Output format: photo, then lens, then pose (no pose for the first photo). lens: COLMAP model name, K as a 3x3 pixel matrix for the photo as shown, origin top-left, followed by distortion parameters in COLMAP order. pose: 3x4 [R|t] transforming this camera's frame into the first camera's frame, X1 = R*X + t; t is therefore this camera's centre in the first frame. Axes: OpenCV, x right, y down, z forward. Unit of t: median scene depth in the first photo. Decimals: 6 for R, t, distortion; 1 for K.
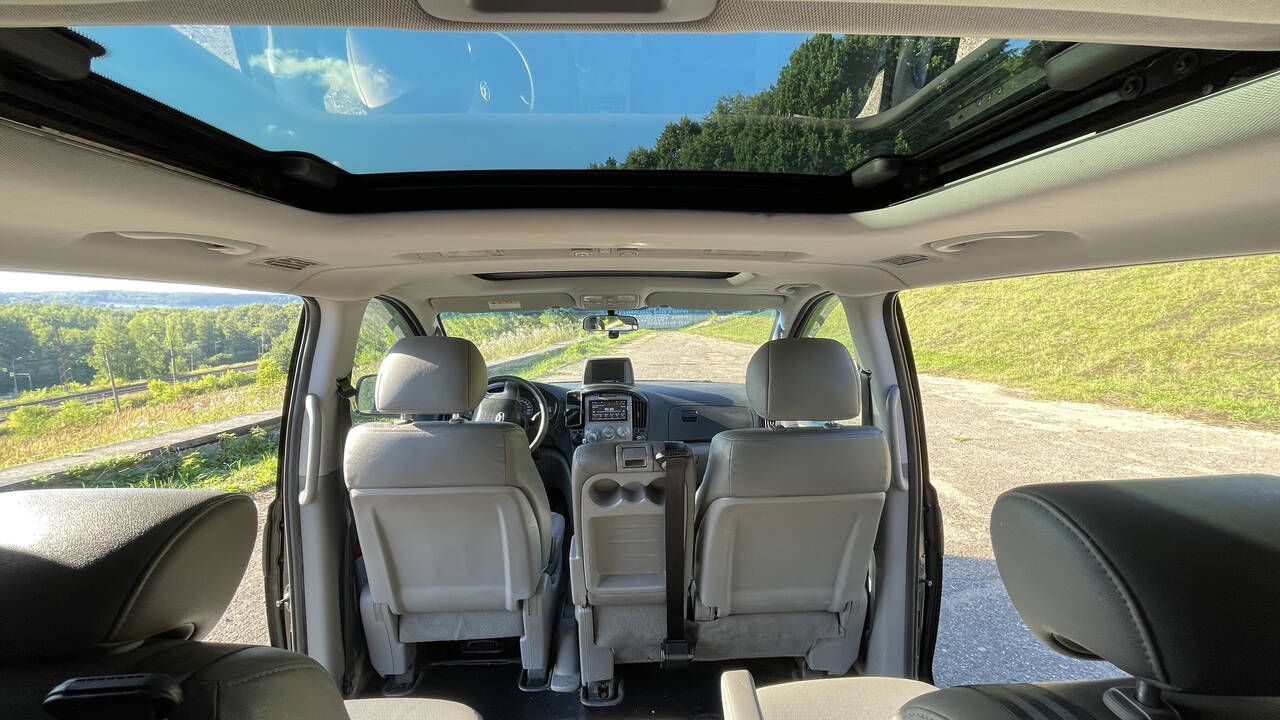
lens RADIAL K [[517.7, 0, 641.1], [0, 517.7, 358.3], [0, 0, 1]] dist [0.000479, 0.000162]
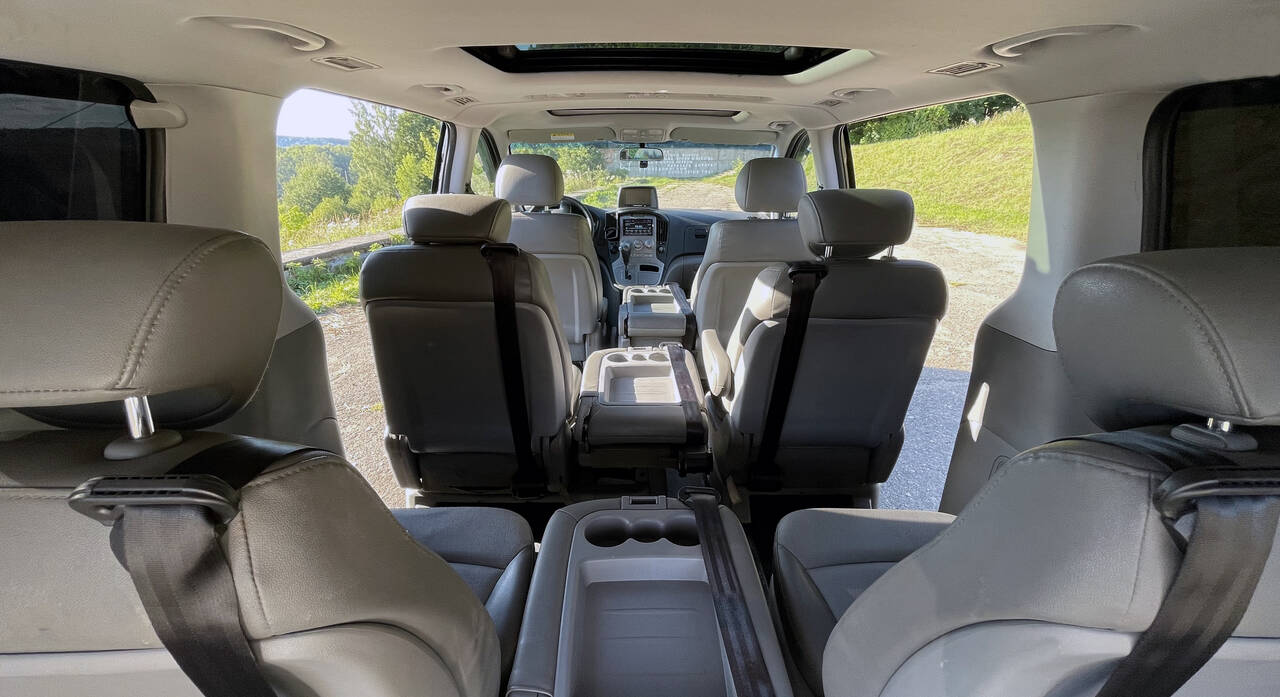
lens RADIAL K [[523.8, 0, 641.3], [0, 523.8, 347.8], [0, 0, 1]] dist [-0.002449, -0.000187]
pose [[0.999151, 0.027123, -0.031022, -0.006408], [-0.018426, 0.967453, 0.252377, 0.061265], [0.036857, -0.251591, 0.967131, -0.328244]]
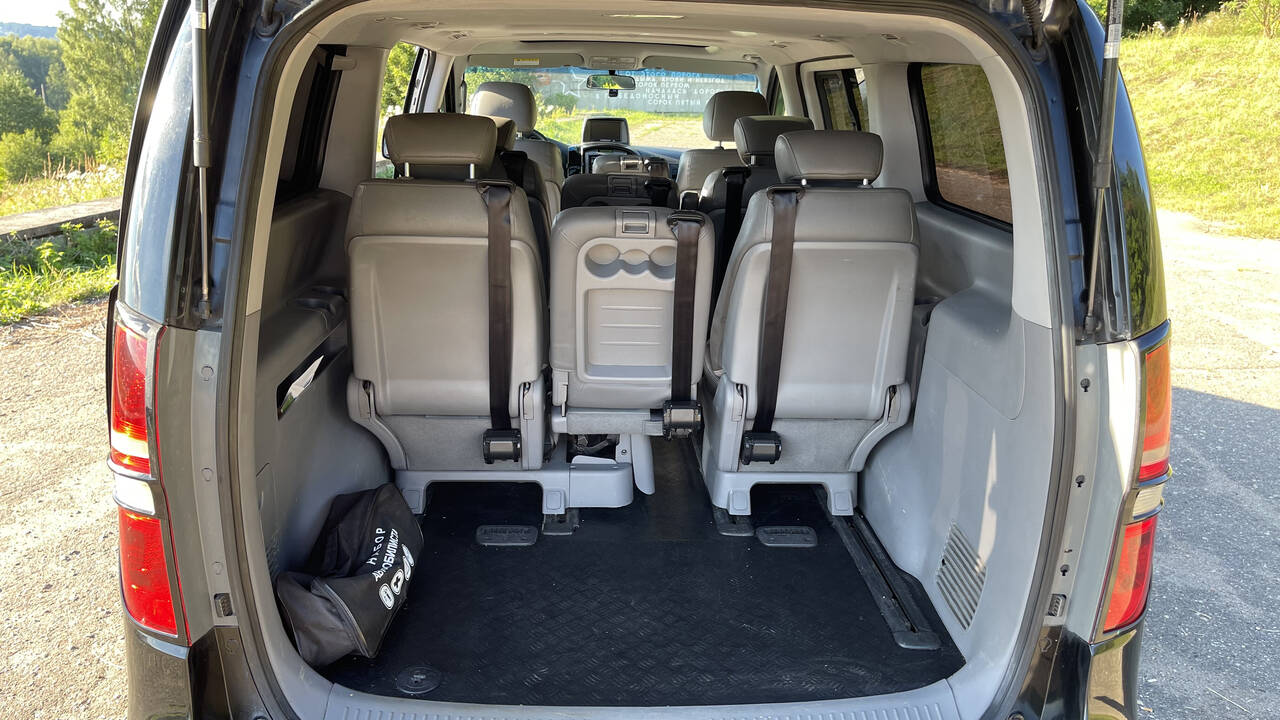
lens RADIAL K [[971.2, 0, 643.4], [0, 971.2, 362.3], [0, 0, 1]] dist [0.031727, -0.022264]
pose [[0.999302, 0.033940, 0.015594, -0.001264], [-0.036298, 0.980888, 0.191160, 0.113550], [-0.008808, -0.191593, 0.981435, -1.109879]]
